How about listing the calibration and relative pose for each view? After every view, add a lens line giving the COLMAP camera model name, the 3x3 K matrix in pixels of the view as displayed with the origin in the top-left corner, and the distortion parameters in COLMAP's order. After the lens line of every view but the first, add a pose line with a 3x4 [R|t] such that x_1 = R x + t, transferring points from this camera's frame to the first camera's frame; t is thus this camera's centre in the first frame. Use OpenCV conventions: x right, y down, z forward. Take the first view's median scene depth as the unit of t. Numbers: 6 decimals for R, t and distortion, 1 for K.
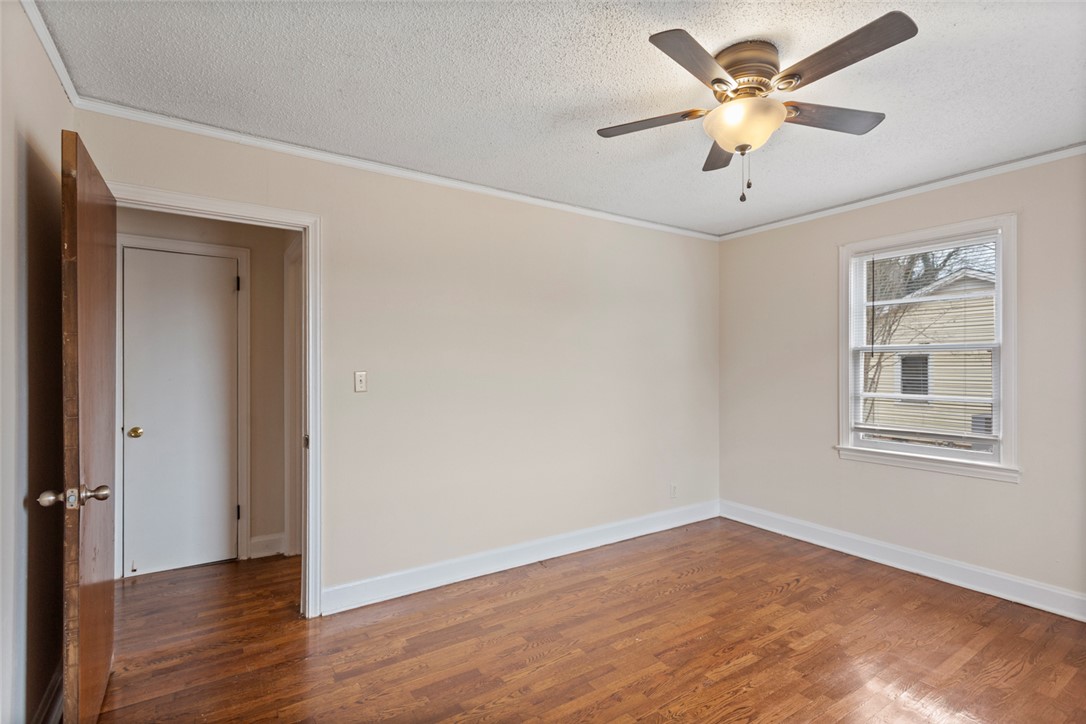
lens RADIAL K [[518.4, 0, 543.0], [0, 518.4, 366.6], [0, 0, 1]] dist [-0.001391, 0.000393]
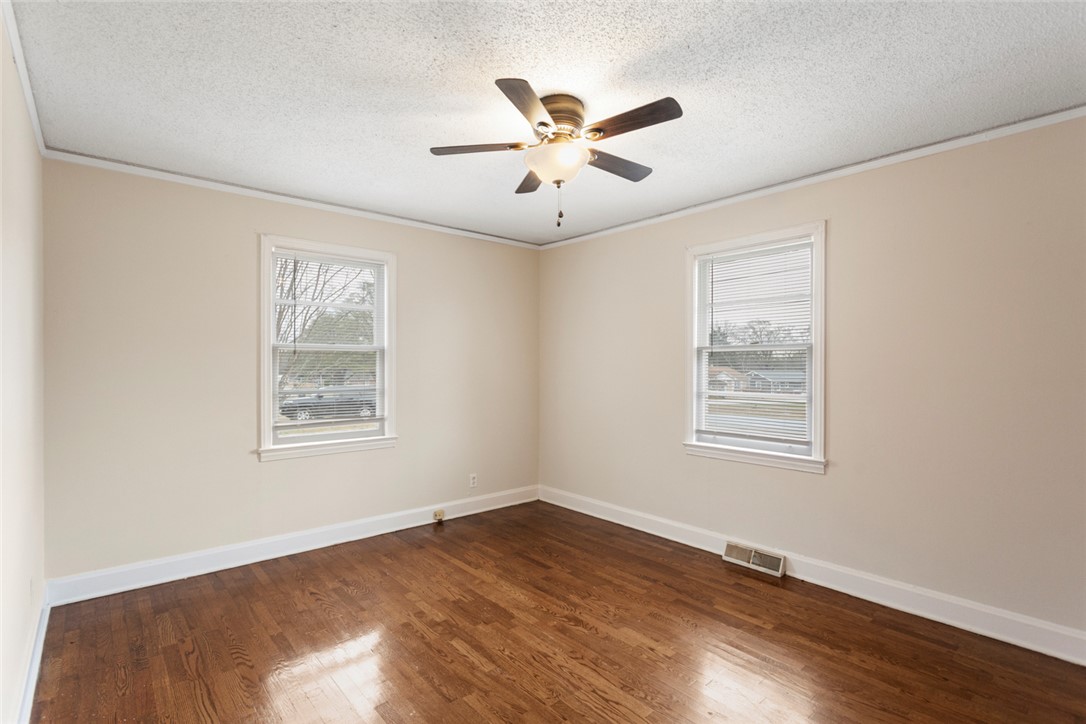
lens RADIAL K [[518.4, 0, 543.0], [0, 518.4, 366.6], [0, 0, 1]] dist [-0.001391, 0.000393]
pose [[-0.129232, -0.006678, 0.991592, -0.535706], [0.000668, 0.999977, 0.006822, -0.000571], [-0.991614, 0.001544, -0.129225, 0.792289]]
